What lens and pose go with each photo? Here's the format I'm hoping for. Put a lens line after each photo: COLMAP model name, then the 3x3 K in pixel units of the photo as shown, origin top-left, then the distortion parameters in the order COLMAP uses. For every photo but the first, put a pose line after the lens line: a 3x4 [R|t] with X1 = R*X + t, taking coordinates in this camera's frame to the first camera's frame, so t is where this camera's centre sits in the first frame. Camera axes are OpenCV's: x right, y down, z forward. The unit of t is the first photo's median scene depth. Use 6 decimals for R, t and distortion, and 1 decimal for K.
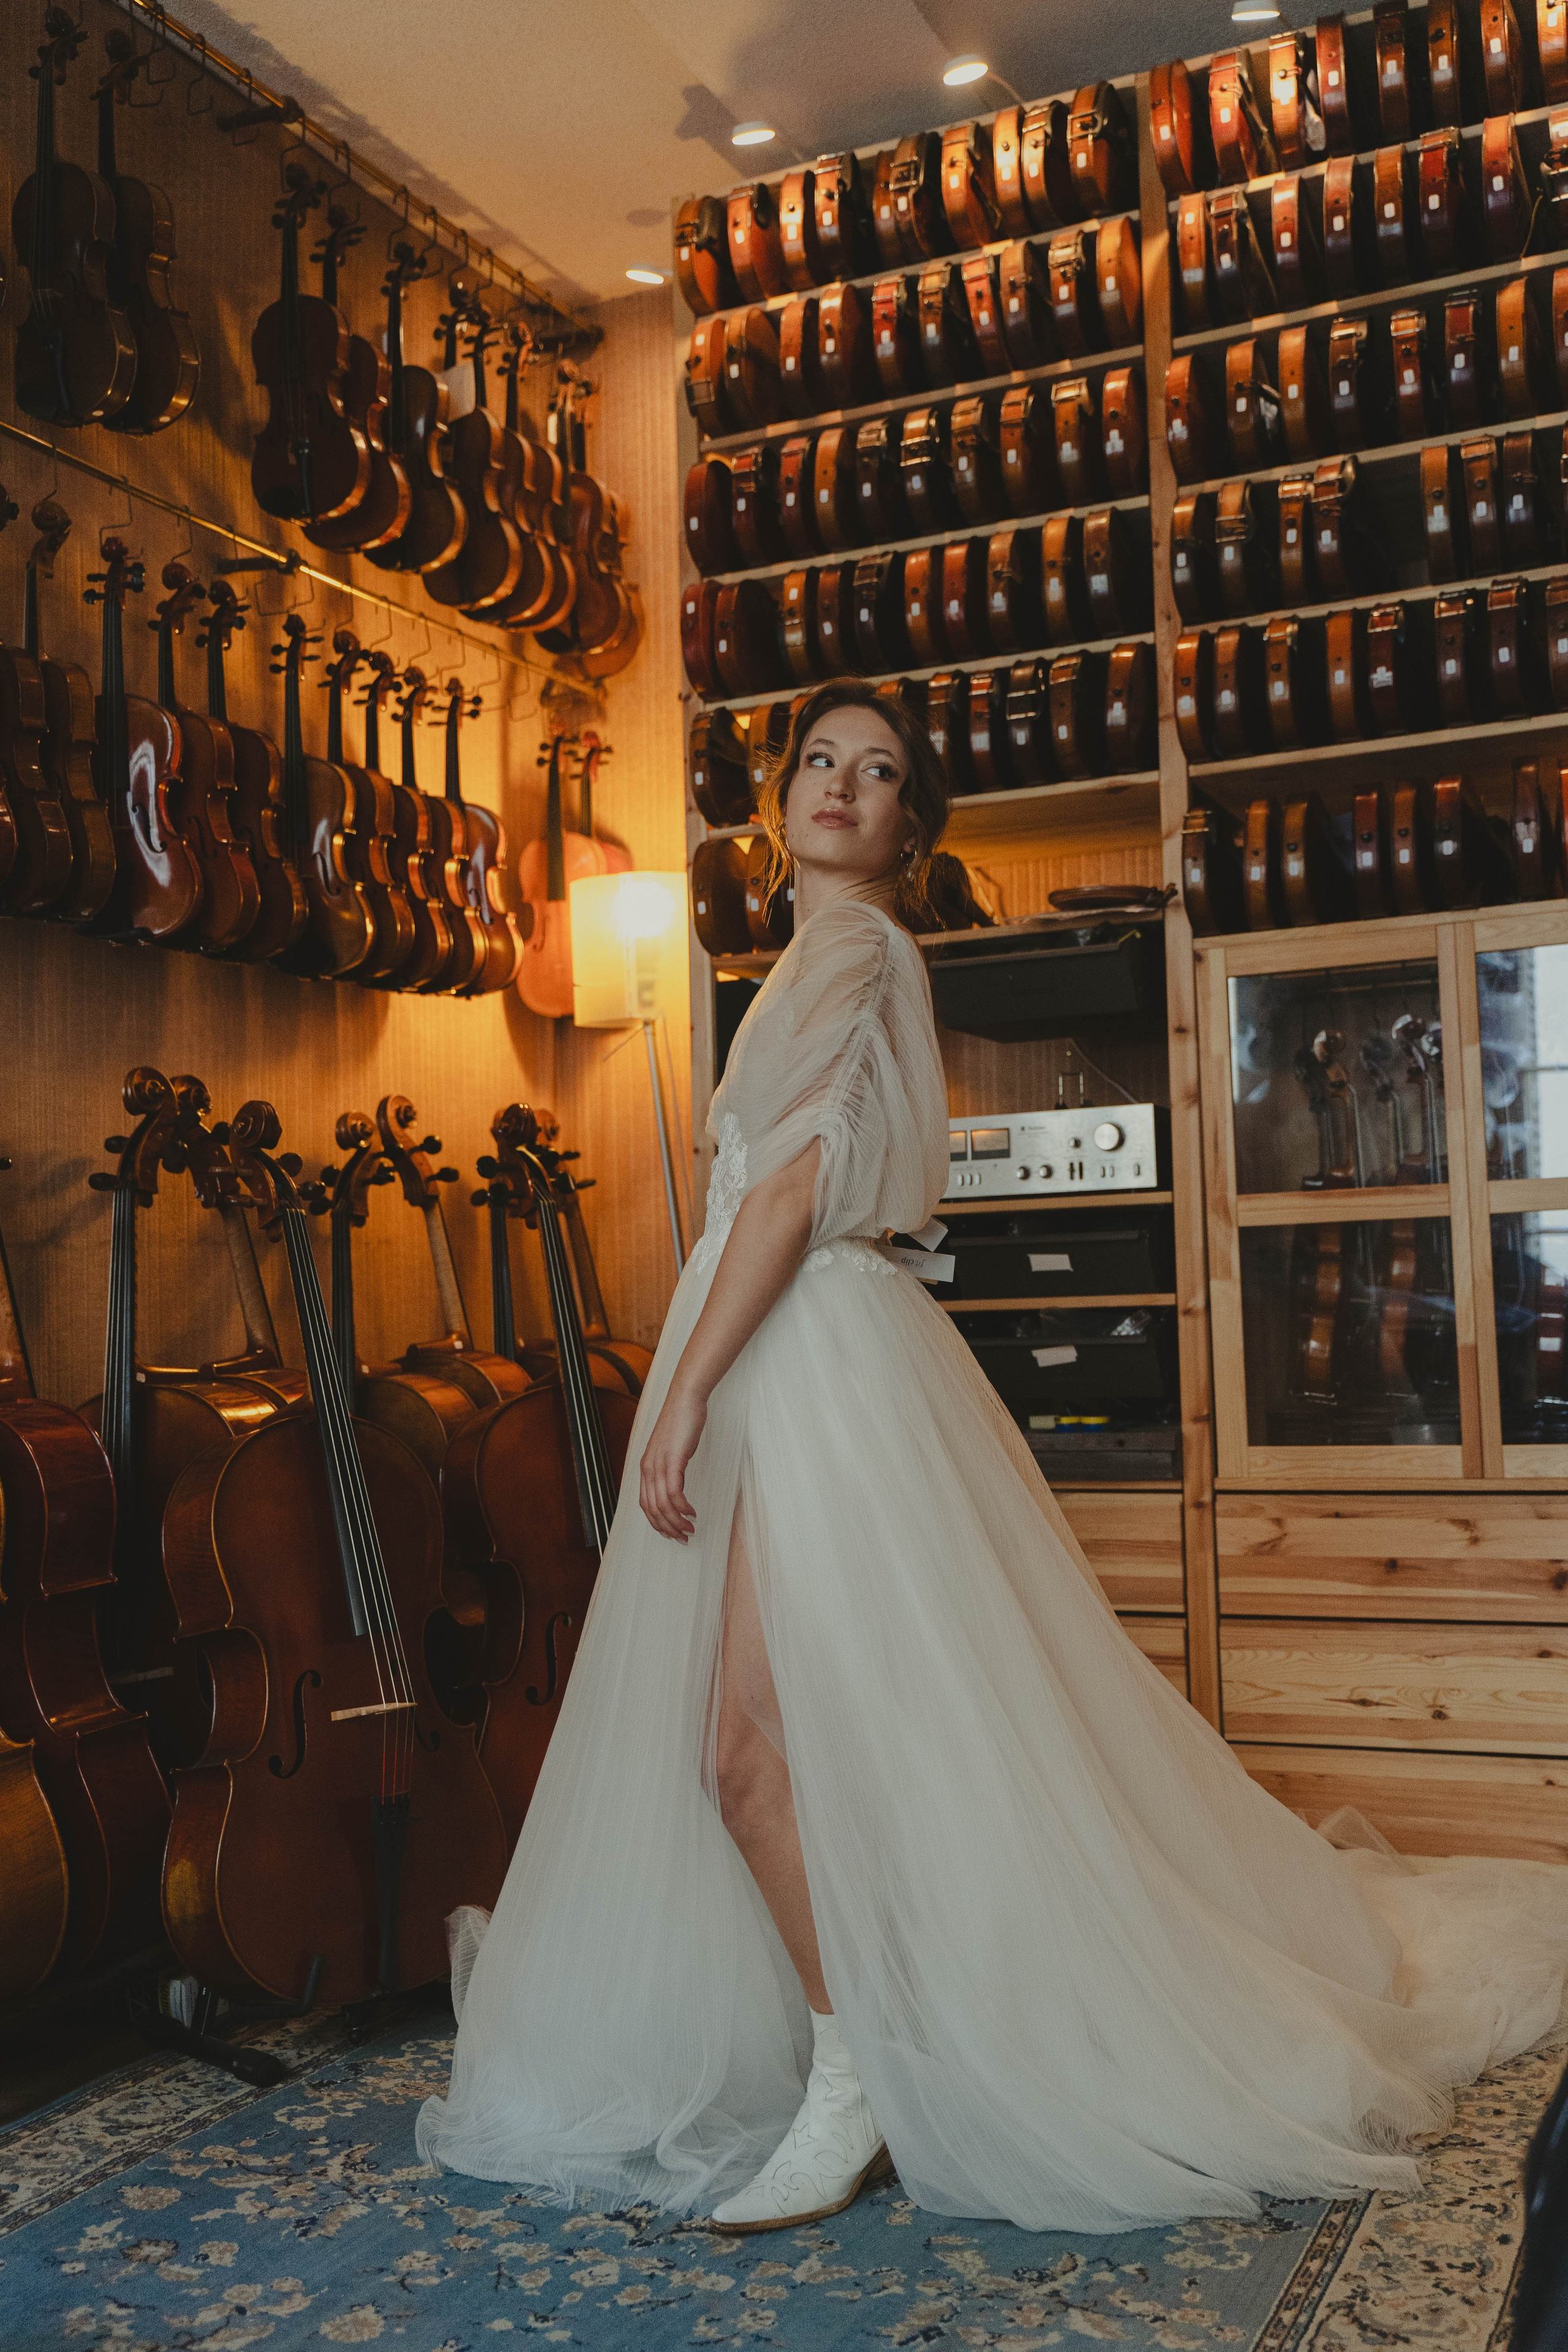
lens RADIAL K [[2180.9, 0, 793.5], [0, 2180.9, 1187.4], [0, 0, 1]] dist [-0.005382, 0.000000]
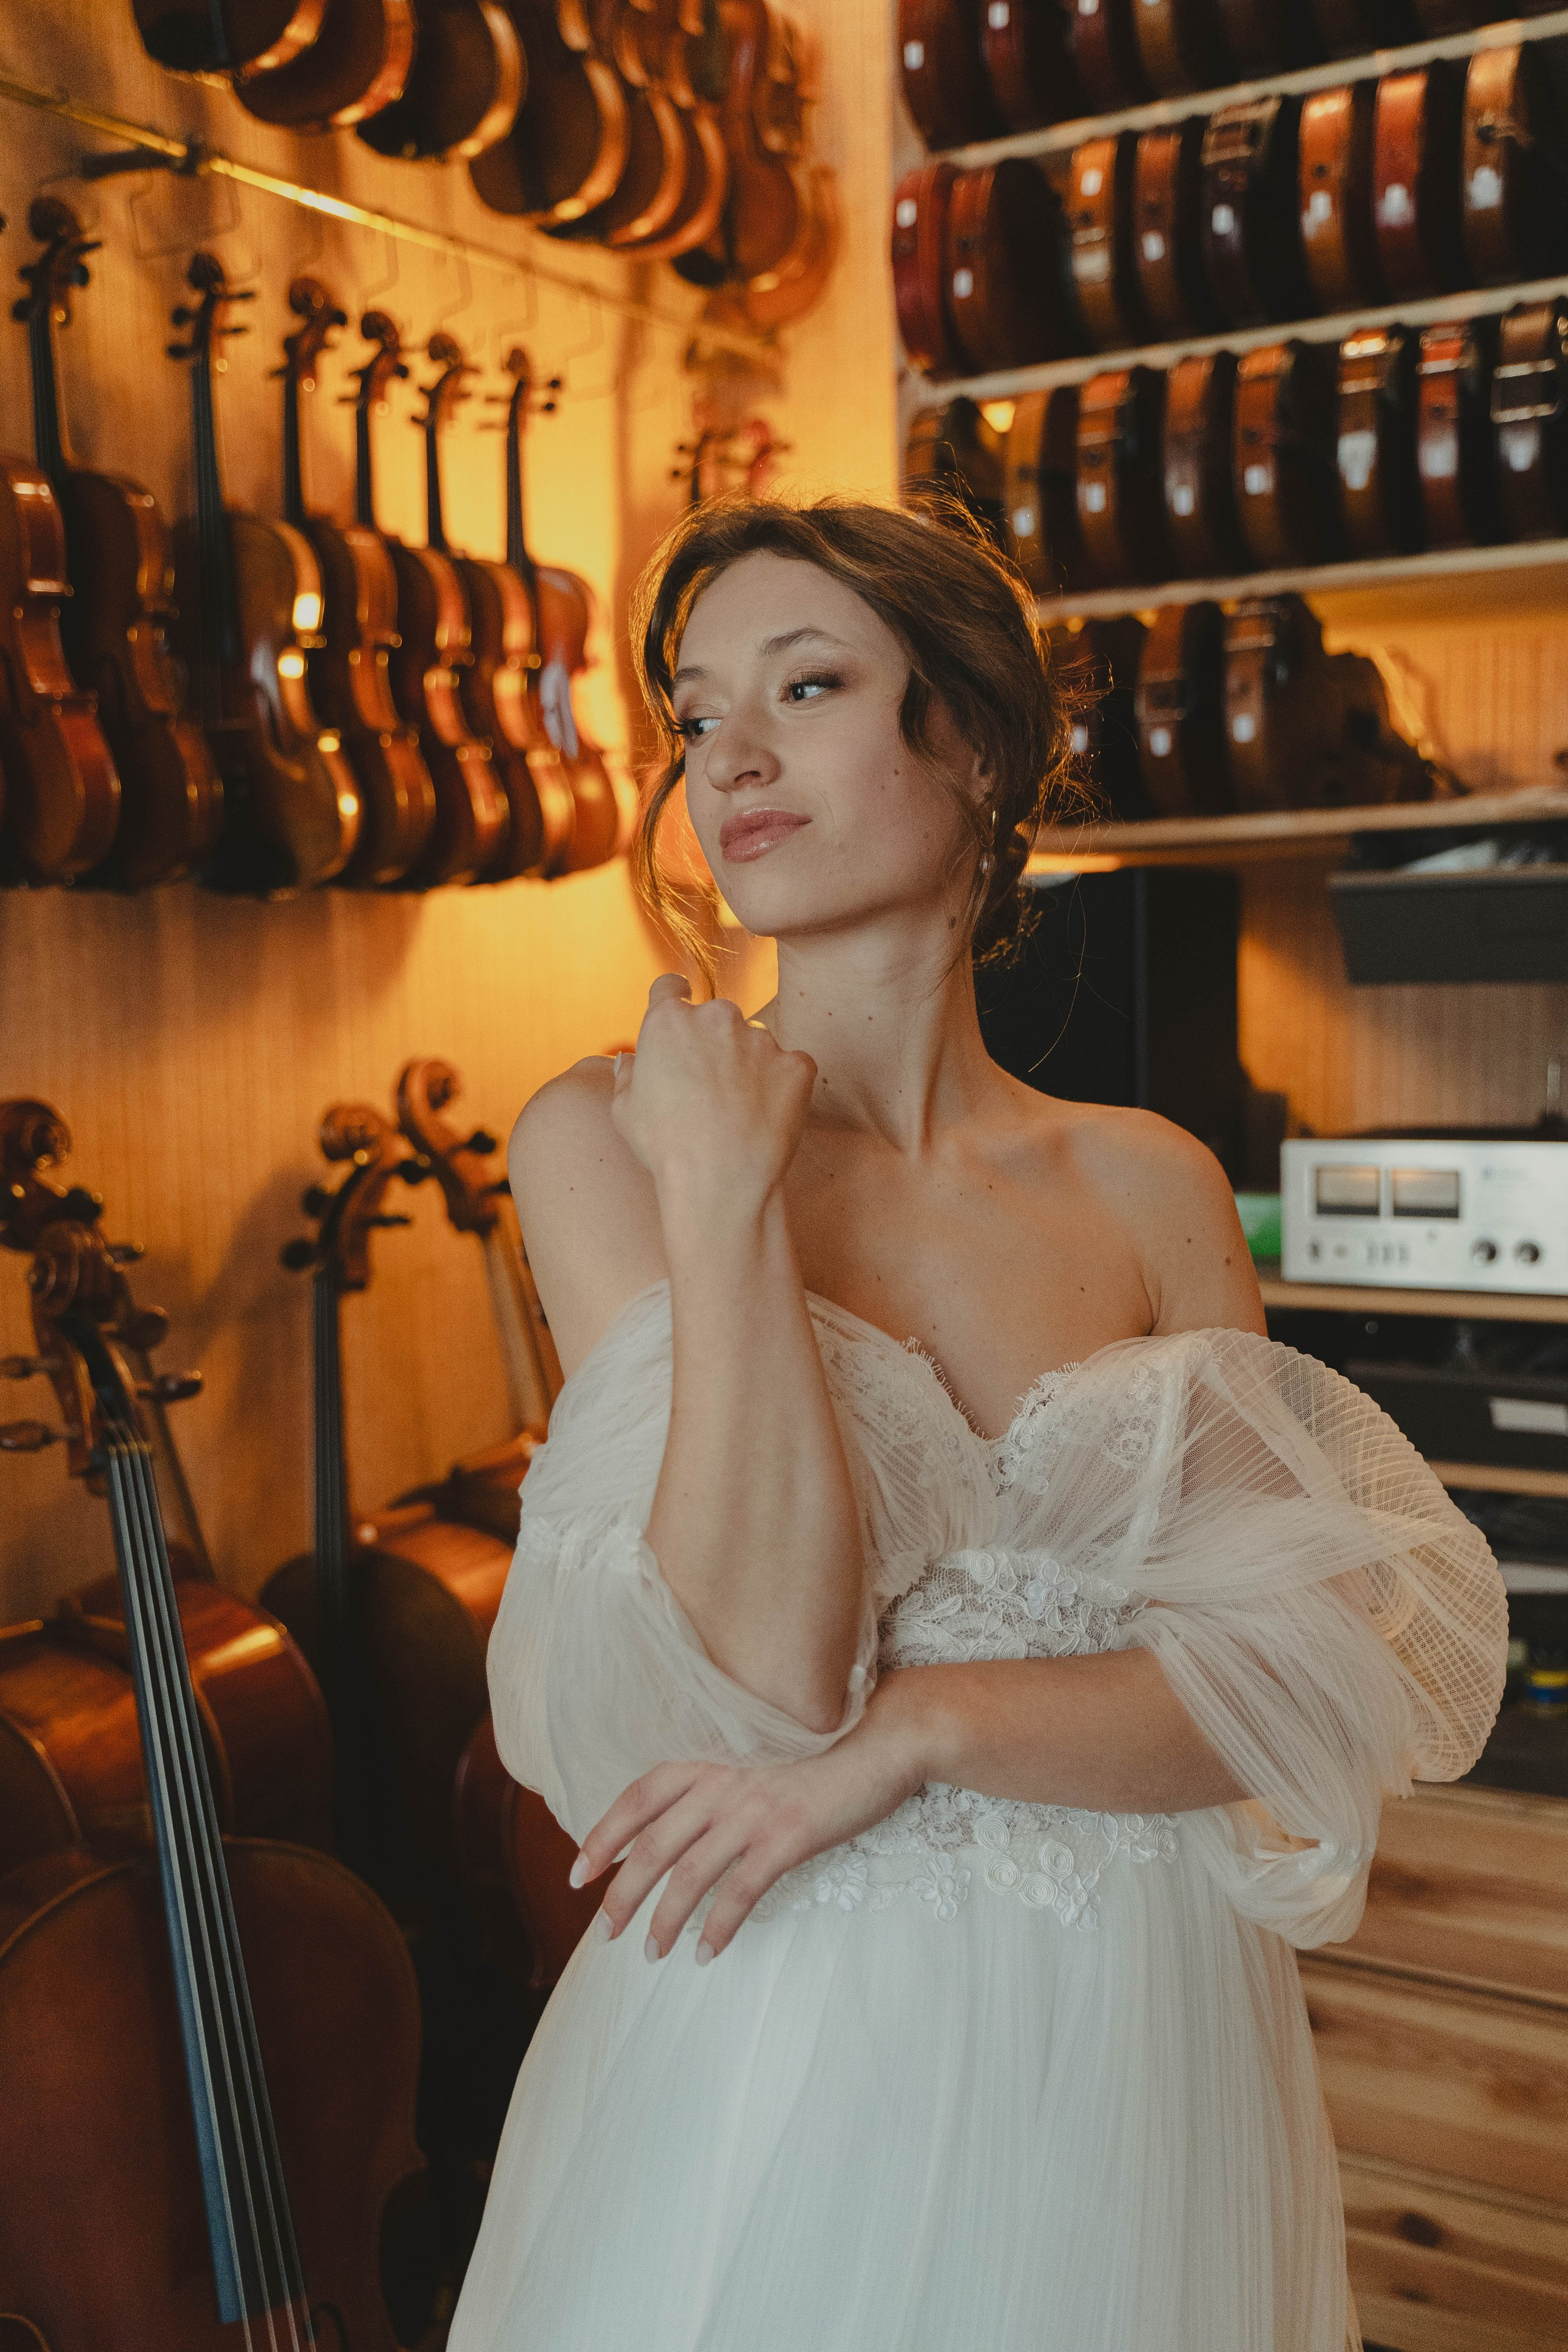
lens RADIAL K [[2335.9, 0, 791.3], [0, 2335.9, 1177.2], [0, 0, 1]] dist [0.002690, 0.000000]
pose [[0.993211, 0.015620, -0.115273, -0.003356], [0.001266, 0.989434, 0.144976, -0.108785], [0.116320, -0.144138, 0.982697, 0.372666]]
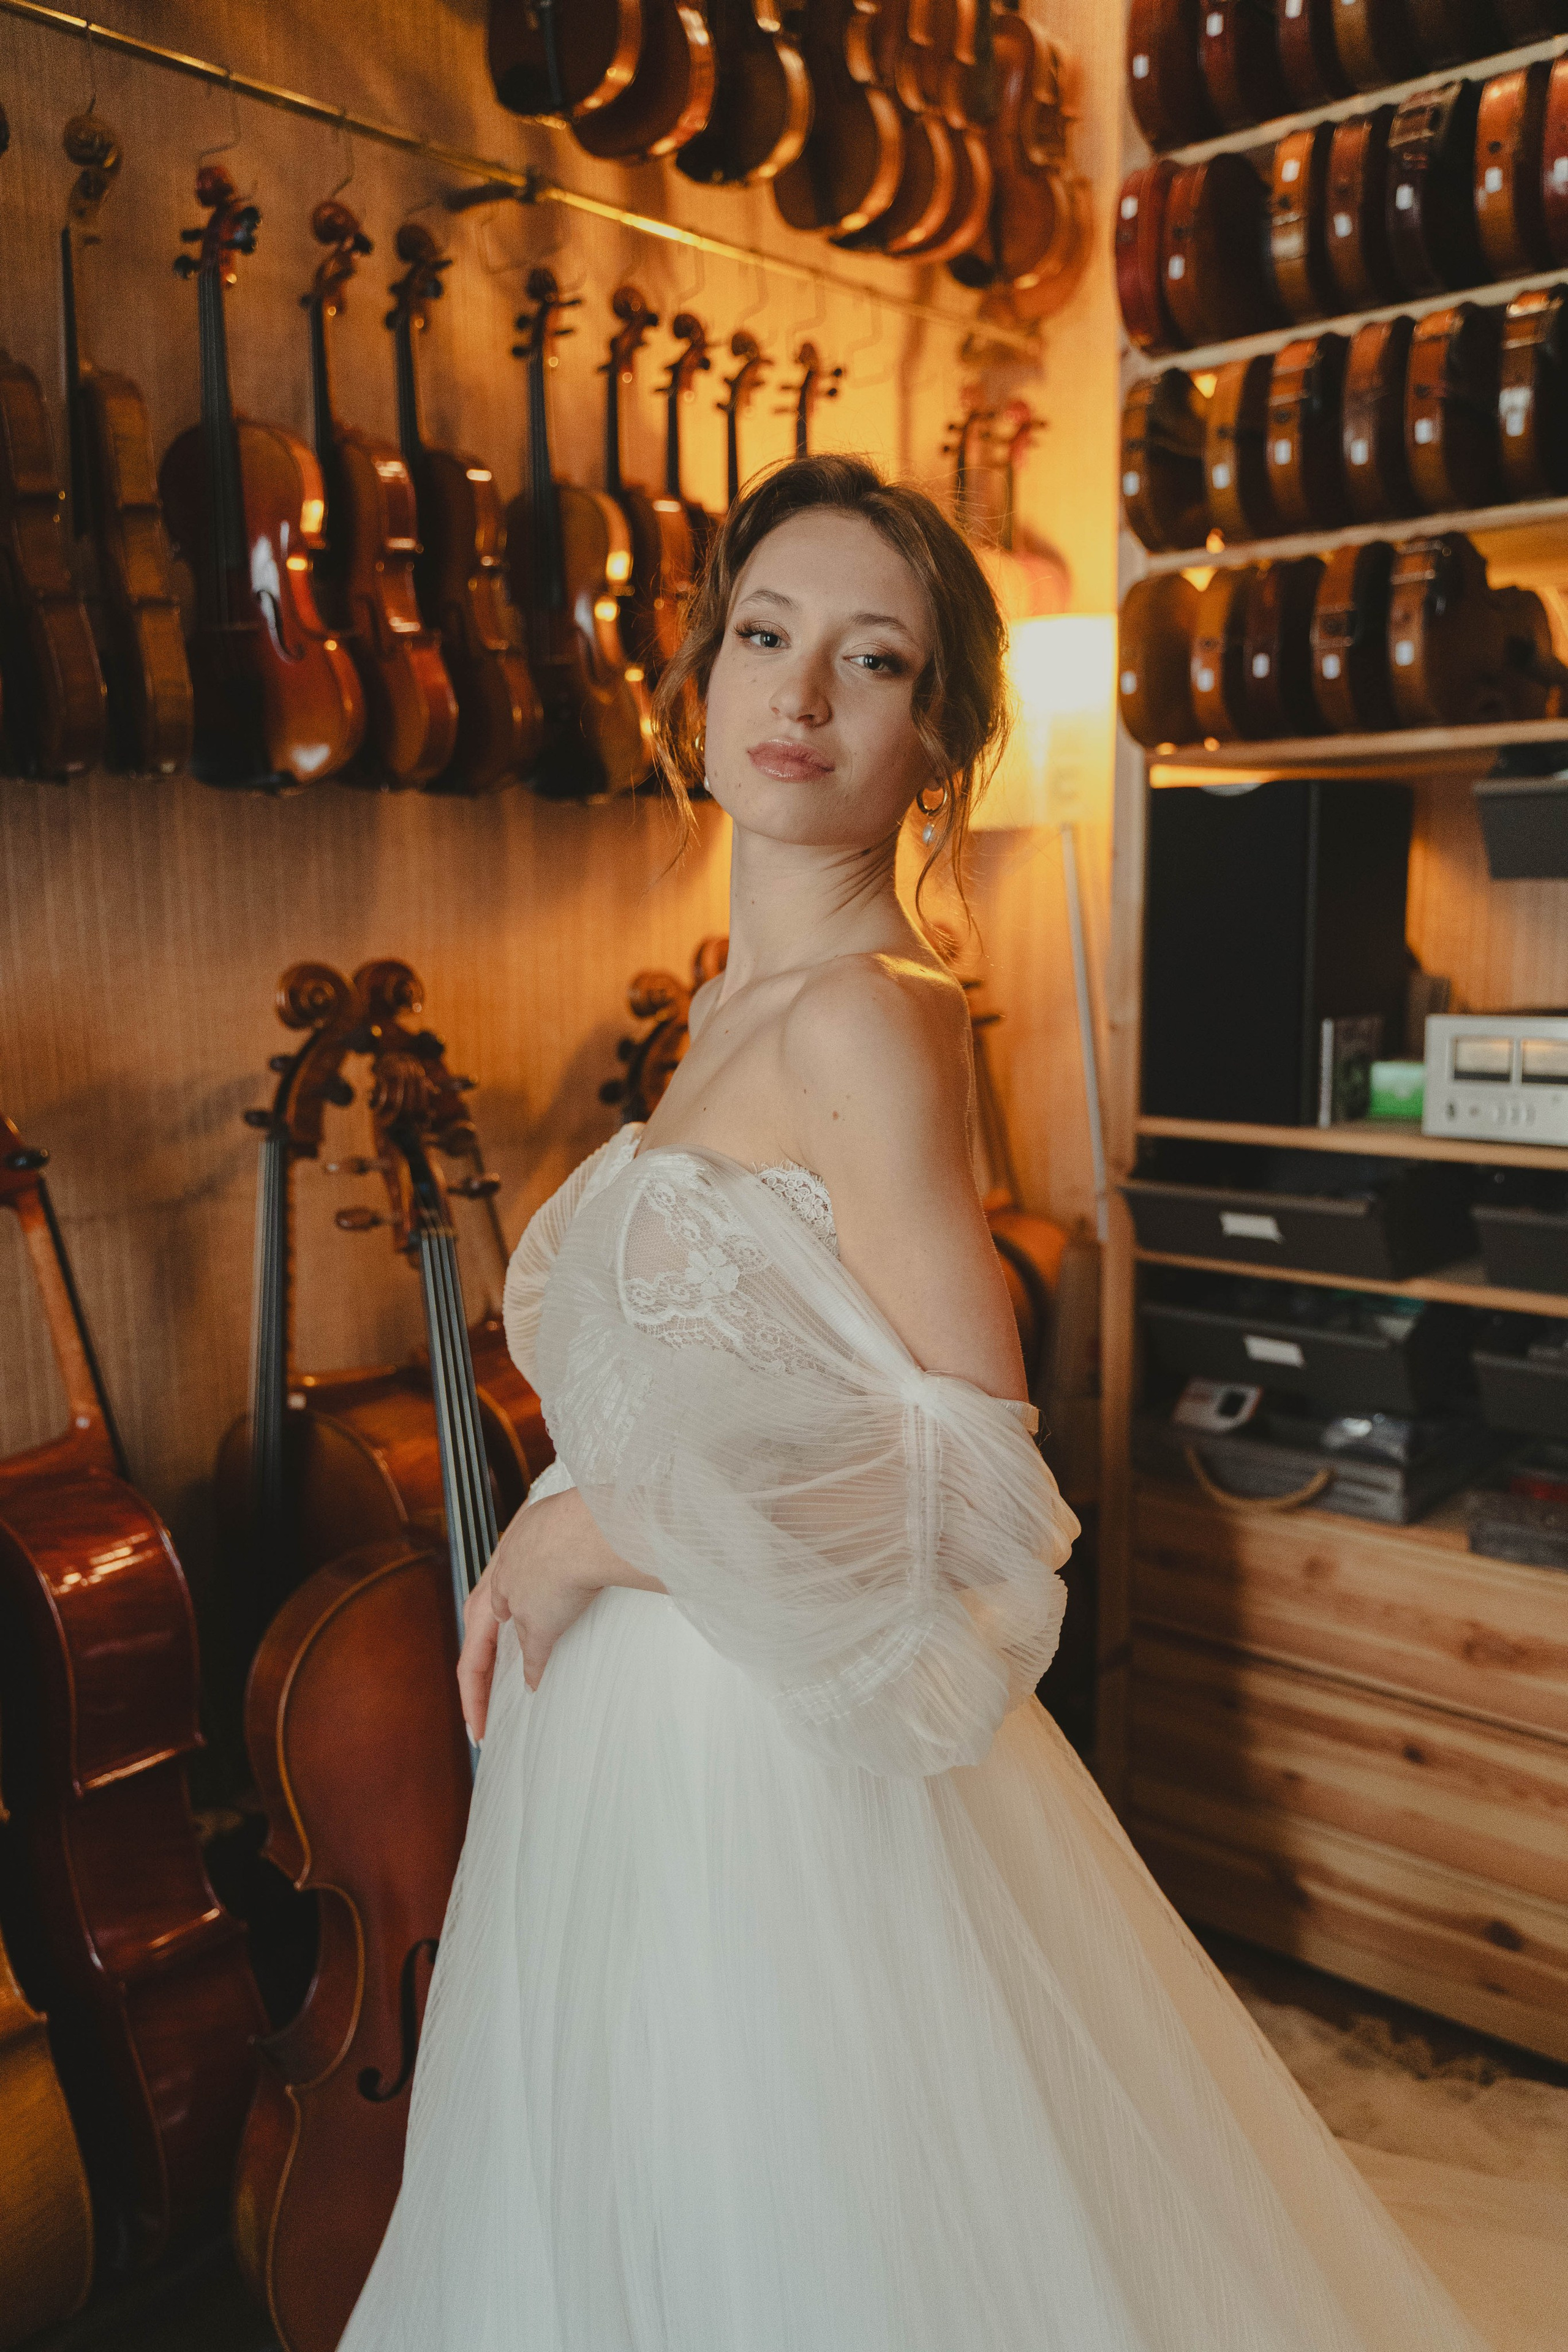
lens RADIAL K [[1883.6, 0, 782.0], [0, 1883.6, 1181.0], [0, 0, 1]] dist [0.004481, -0.012734]
pose [[0.959523, 0.057950, -0.275603, 0.025940], [0.001342, 0.977649, 0.210238, -0.100869], [0.281626, -0.202098, 0.937999, 0.386873]]
